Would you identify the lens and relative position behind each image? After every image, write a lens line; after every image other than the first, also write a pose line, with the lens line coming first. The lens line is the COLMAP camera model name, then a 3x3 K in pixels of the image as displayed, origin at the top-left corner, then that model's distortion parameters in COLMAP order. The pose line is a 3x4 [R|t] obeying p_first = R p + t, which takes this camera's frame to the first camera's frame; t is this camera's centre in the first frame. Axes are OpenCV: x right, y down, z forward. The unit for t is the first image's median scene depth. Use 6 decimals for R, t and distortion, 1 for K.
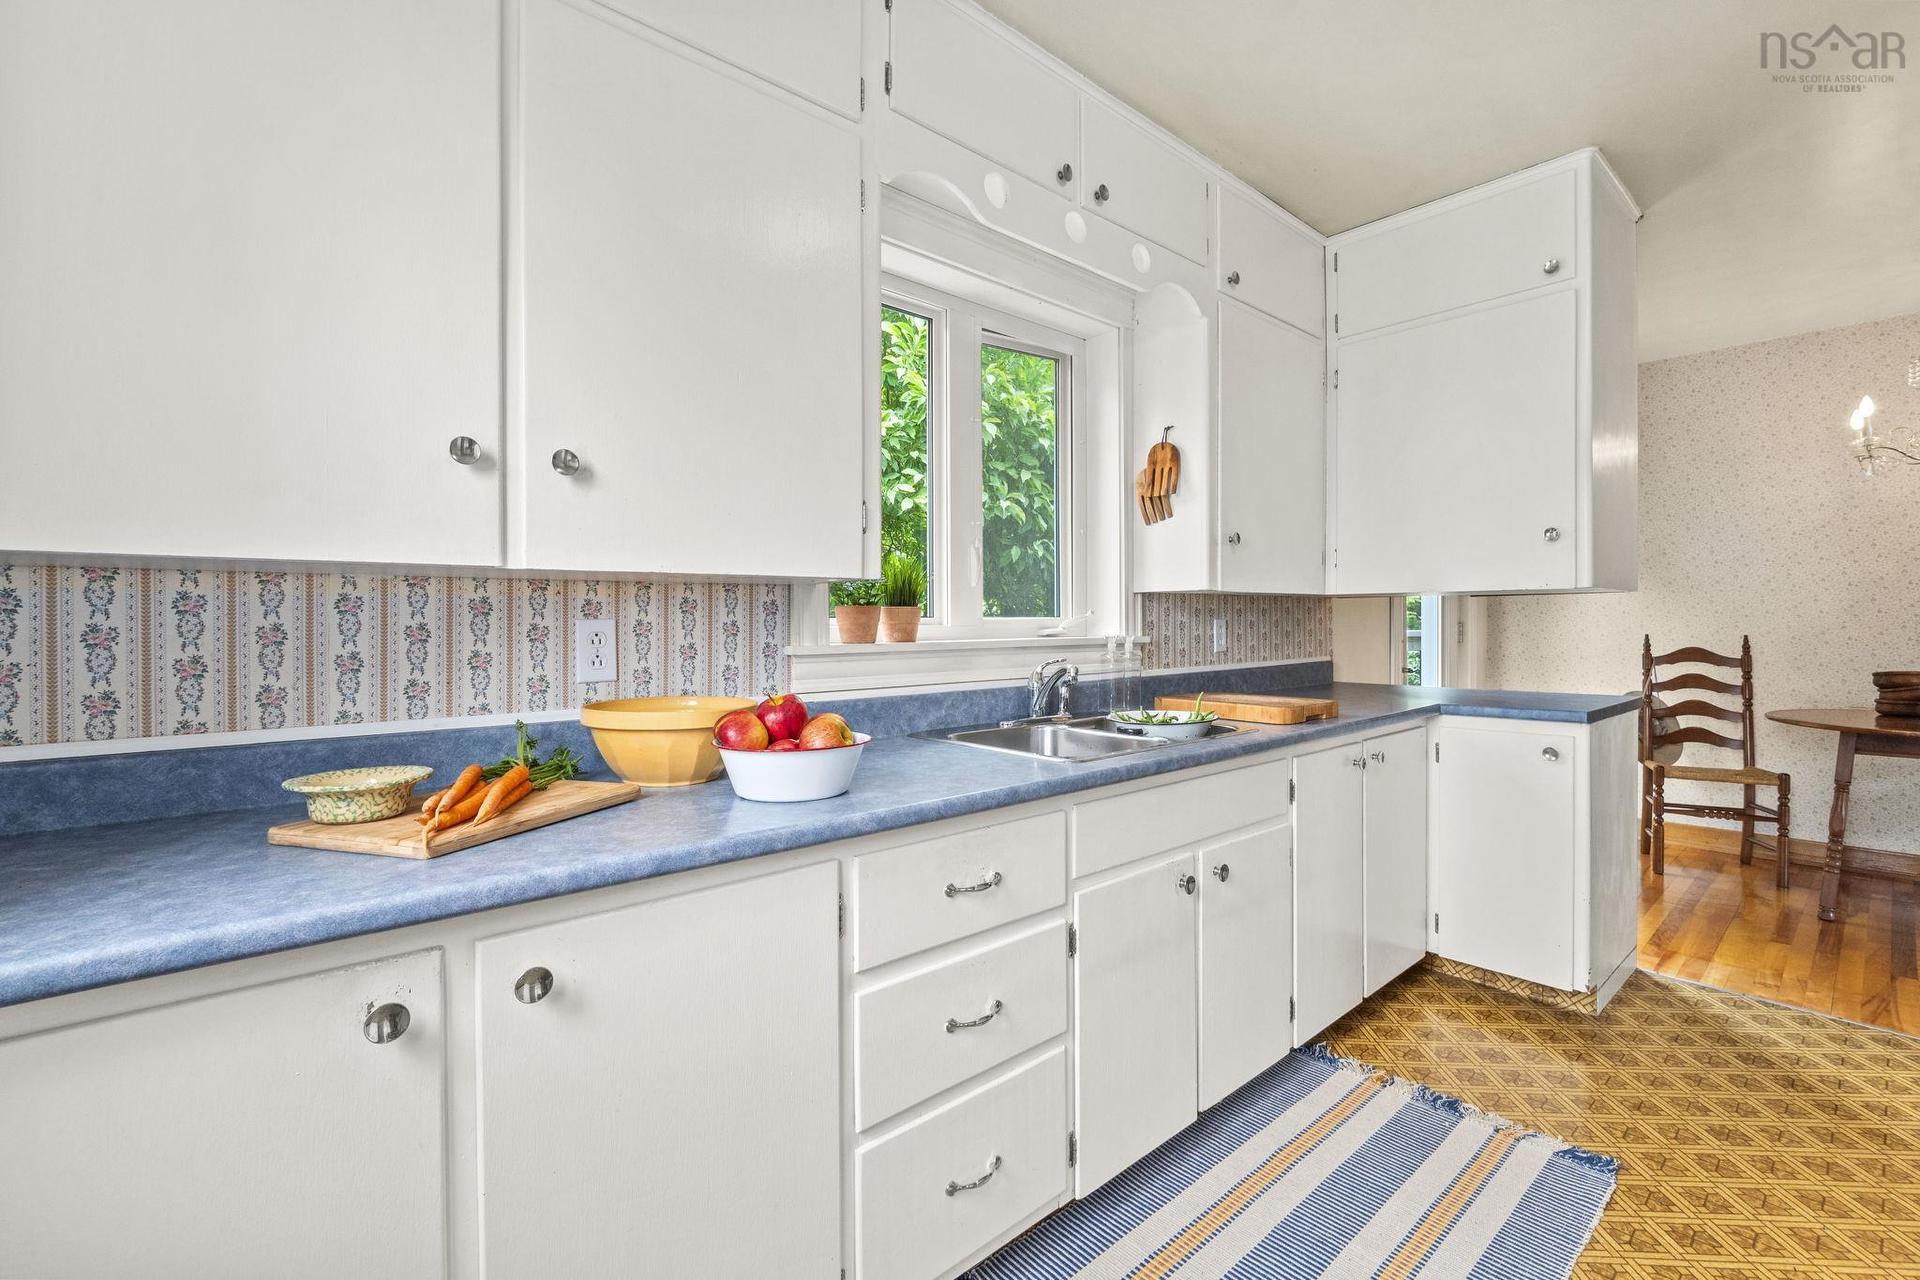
lens RADIAL K [[847.1, 0, 963.4], [0, 847.1, 625.0], [0, 0, 1]] dist [-0.002128, -0.002696]
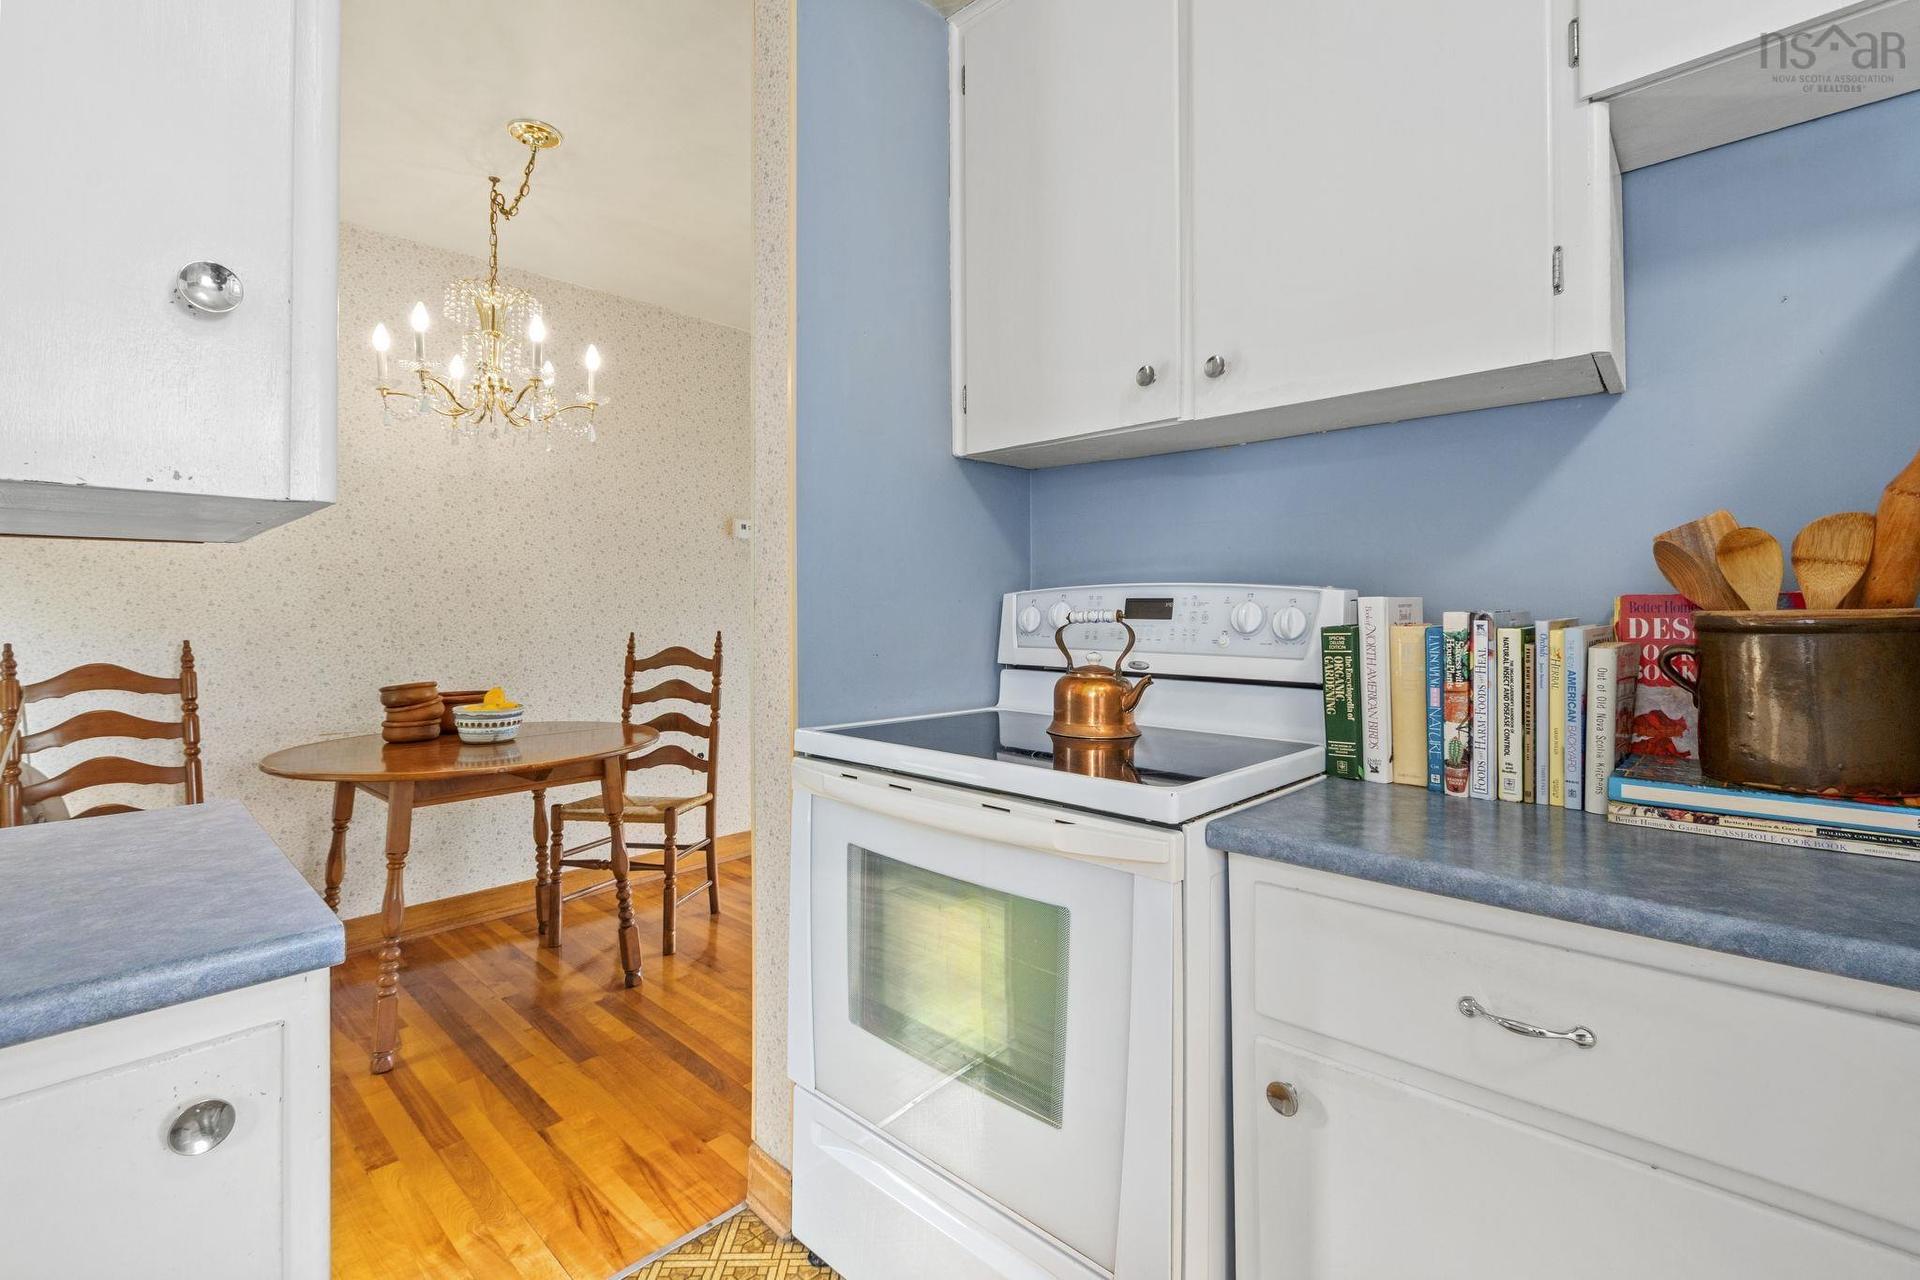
lens RADIAL K [[847.1, 0, 979.2], [0, 847.1, 612.0], [0, 0, 1]] dist [-0.002128, -0.002696]
pose [[-0.083838, 0.009386, 0.996435, 0.398156], [0.009375, 0.999919, -0.008630, 0.003191], [-0.996435, 0.008618, -0.083919, 0.722082]]
